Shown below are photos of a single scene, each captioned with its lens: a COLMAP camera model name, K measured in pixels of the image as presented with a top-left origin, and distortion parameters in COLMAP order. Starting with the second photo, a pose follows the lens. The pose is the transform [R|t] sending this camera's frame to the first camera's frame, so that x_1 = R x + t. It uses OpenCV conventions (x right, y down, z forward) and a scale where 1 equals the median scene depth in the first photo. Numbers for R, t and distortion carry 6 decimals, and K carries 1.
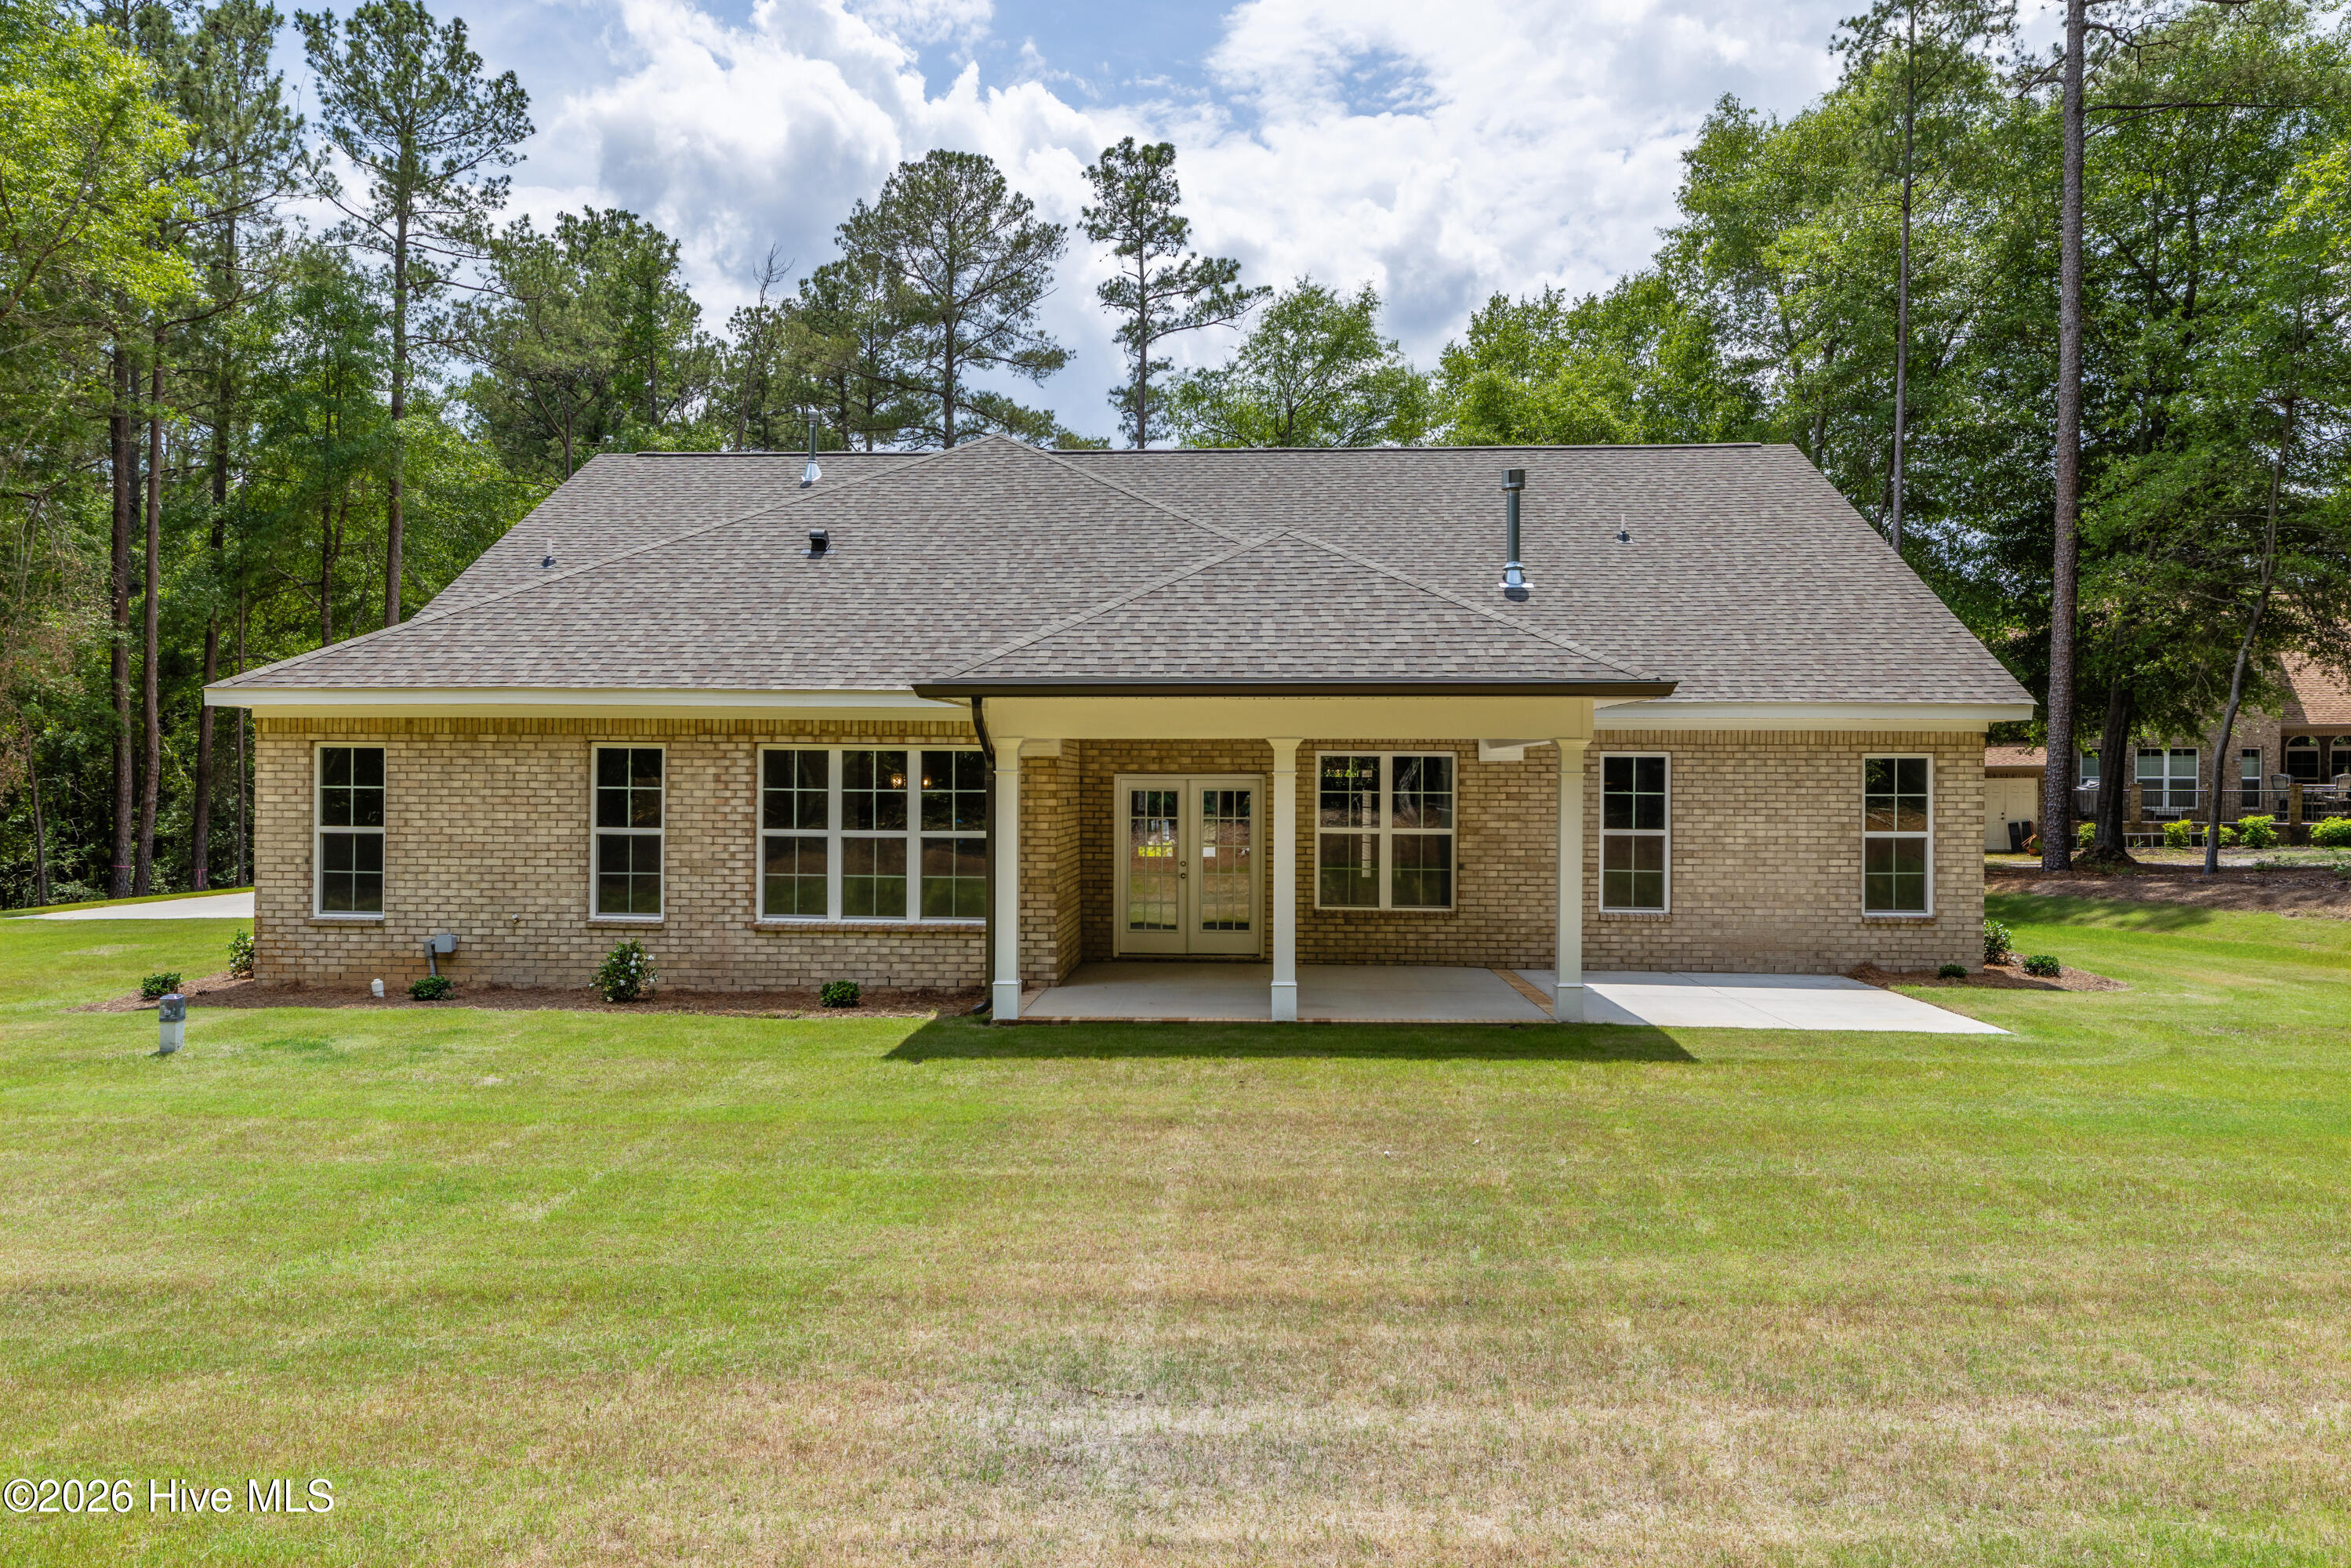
lens RADIAL K [[1597.5, 0, 1180.7], [0, 1597.5, 789.7], [0, 0, 1]] dist [0.004729, 0.000691]
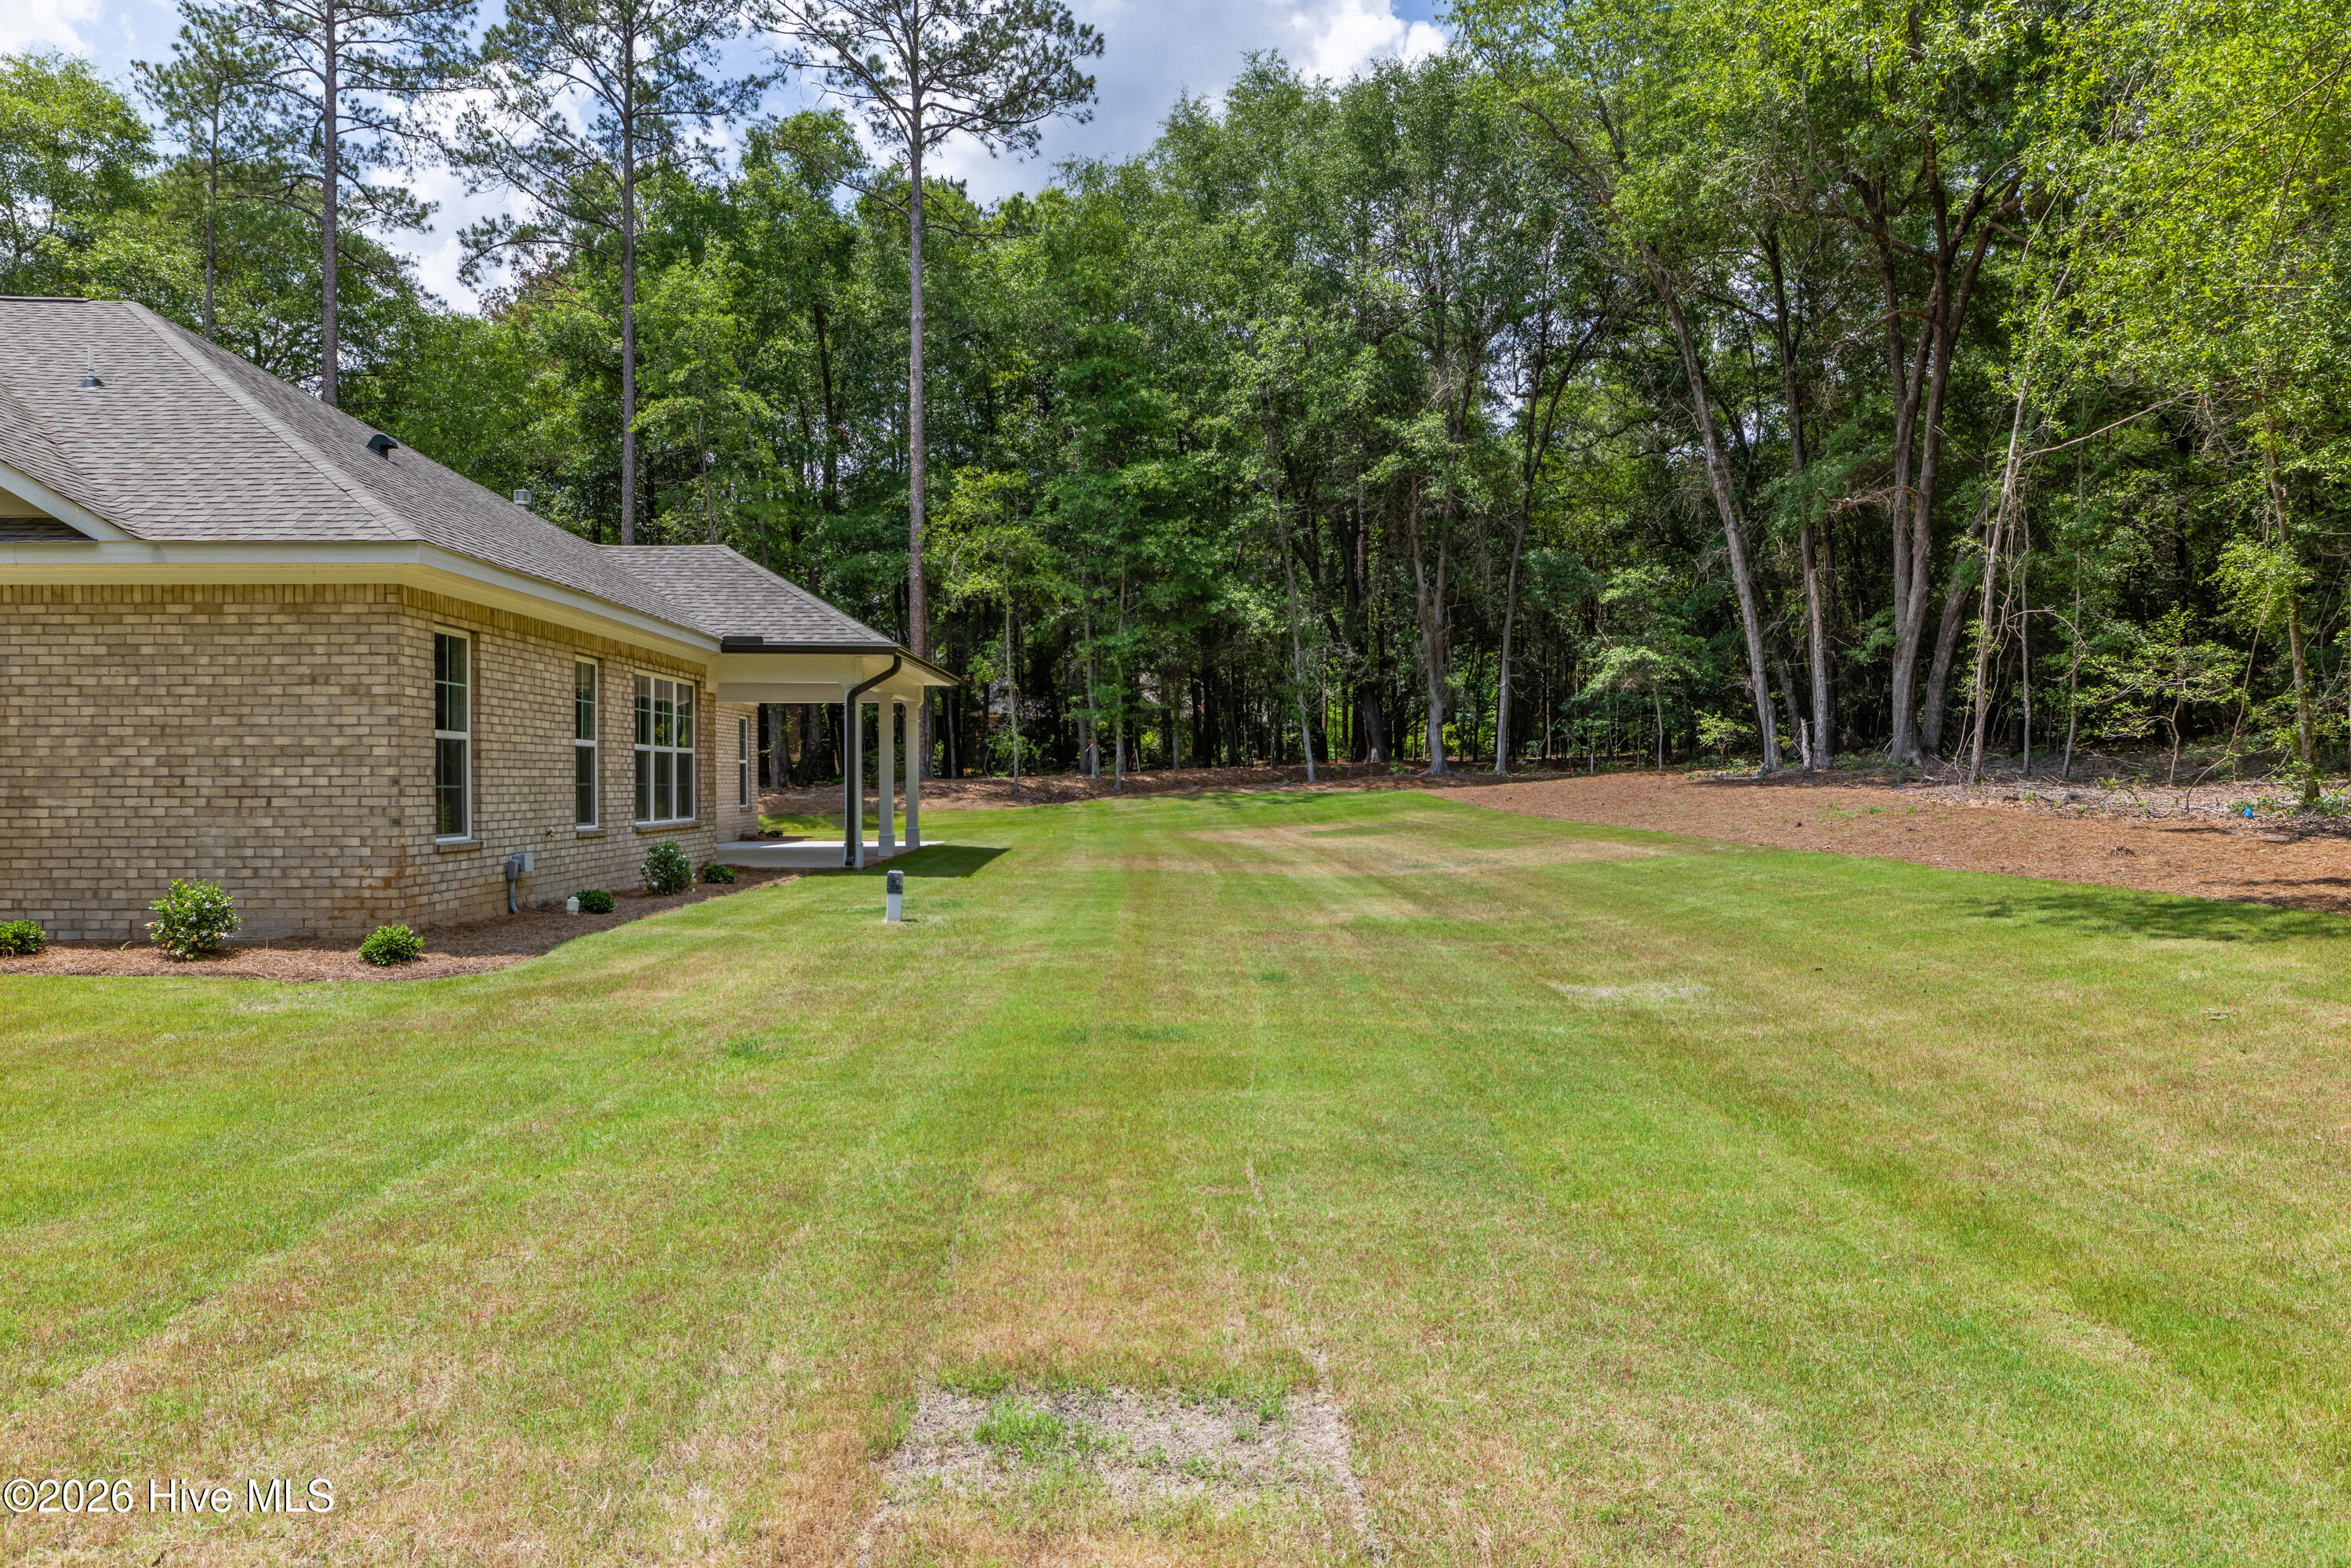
lens RADIAL K [[1448.3, 0, 1159.4], [0, 1448.3, 785.9], [0, 0, 1]] dist [-0.001392, 0.001197]
pose [[-0.054451, -0.008372, 0.998481, -1.189249], [0.003551, 0.999957, 0.008578, 0.042909], [-0.998510, 0.004012, -0.054419, 0.627225]]
